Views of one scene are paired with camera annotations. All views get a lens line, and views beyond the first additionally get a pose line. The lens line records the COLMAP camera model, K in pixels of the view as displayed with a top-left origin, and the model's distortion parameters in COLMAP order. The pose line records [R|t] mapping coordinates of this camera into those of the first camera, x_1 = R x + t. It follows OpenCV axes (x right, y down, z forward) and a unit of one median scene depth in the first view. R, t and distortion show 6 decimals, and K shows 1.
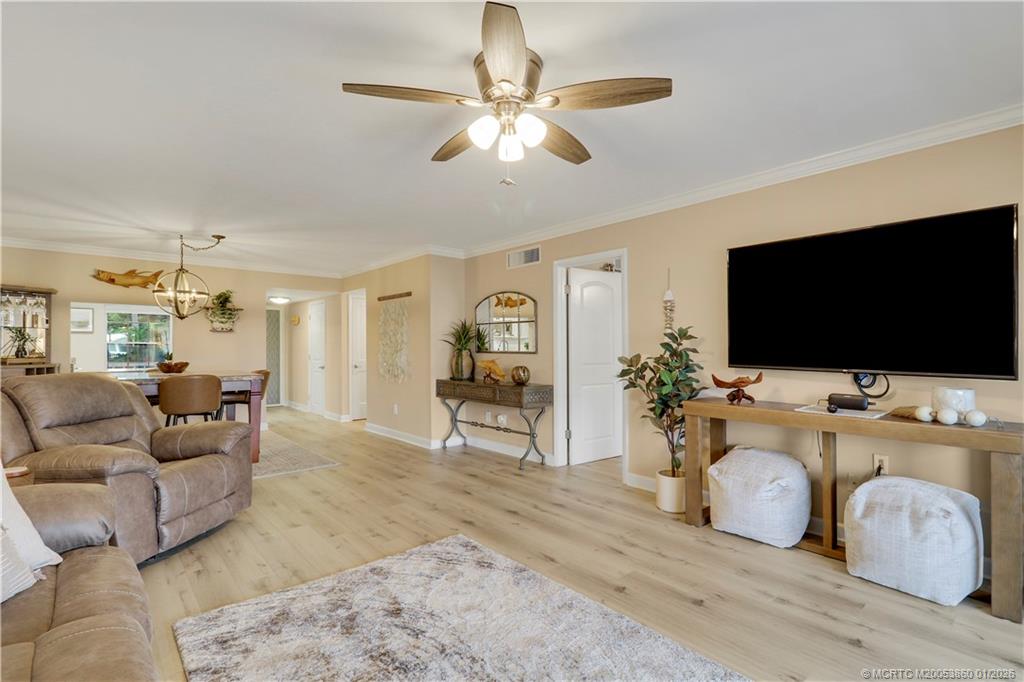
lens RADIAL K [[482.2, 0, 520.4], [0, 482.2, 340.1], [0, 0, 1]] dist [0.006900, -0.014231]
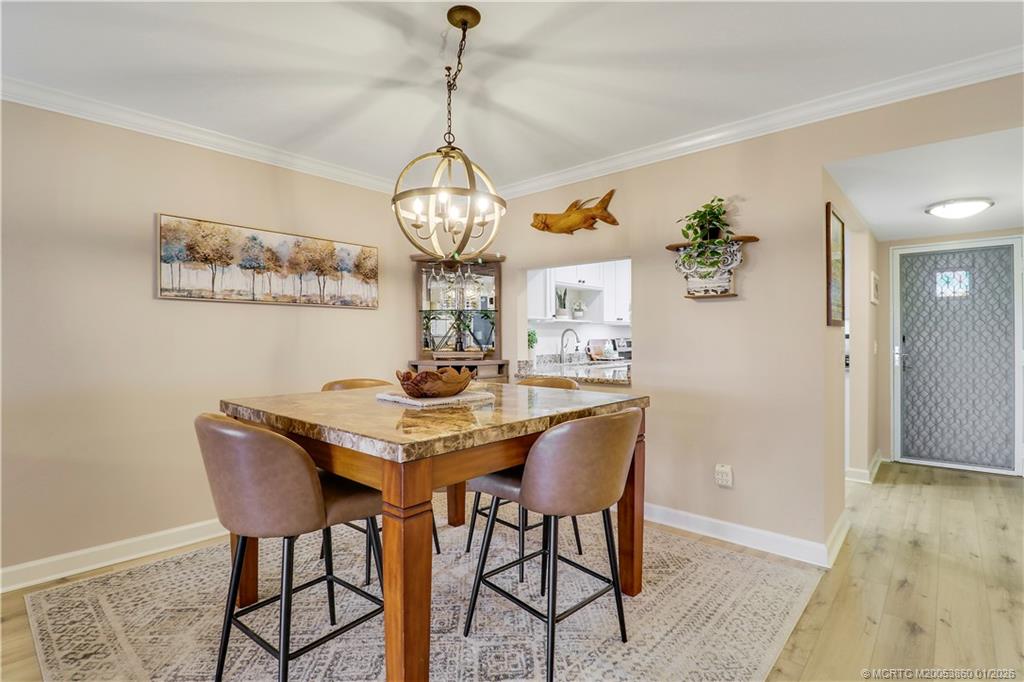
lens RADIAL K [[489.7, 0, 520.0], [0, 489.7, 337.9], [0, 0, 1]] dist [-0.003906, -0.009580]
pose [[0.125788, -0.003630, -0.992050, -0.351975], [0.019591, 0.999807, -0.001175, 0.026695], [0.991864, -0.019288, 0.125835, 1.323286]]
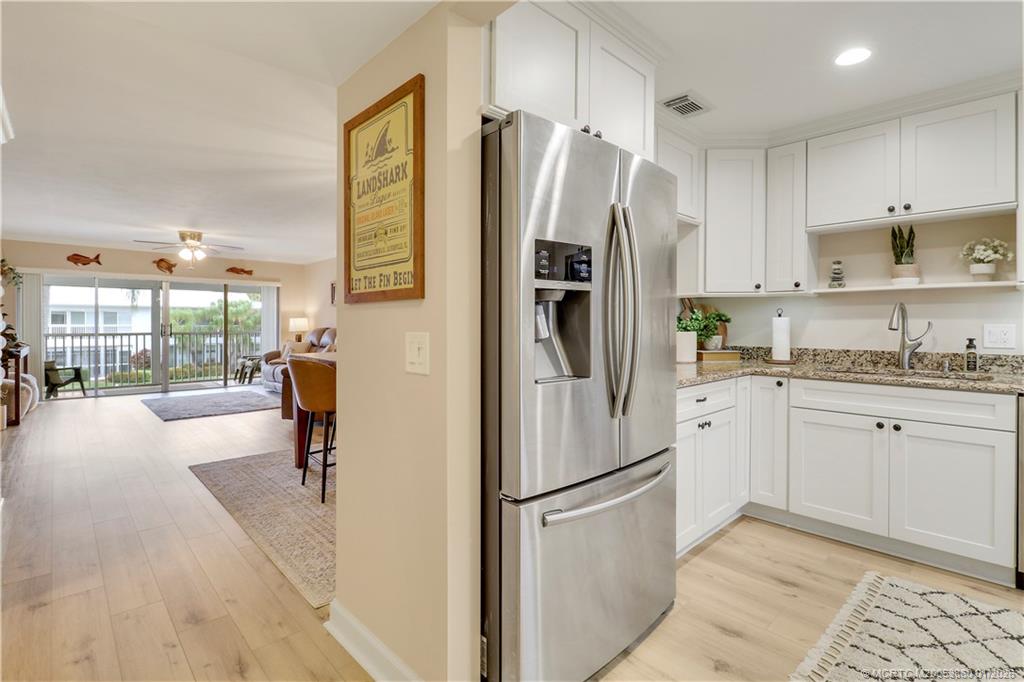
lens RADIAL K [[482.2, 0, 518.7], [0, 482.2, 325.2], [0, 0, 1]] dist [0.006900, -0.014231]
pose [[-0.999051, -0.002741, -0.043462, -1.113410], [-0.002371, 0.999960, -0.008577, 0.040936], [0.043483, -0.008466, -0.999018, 2.304955]]
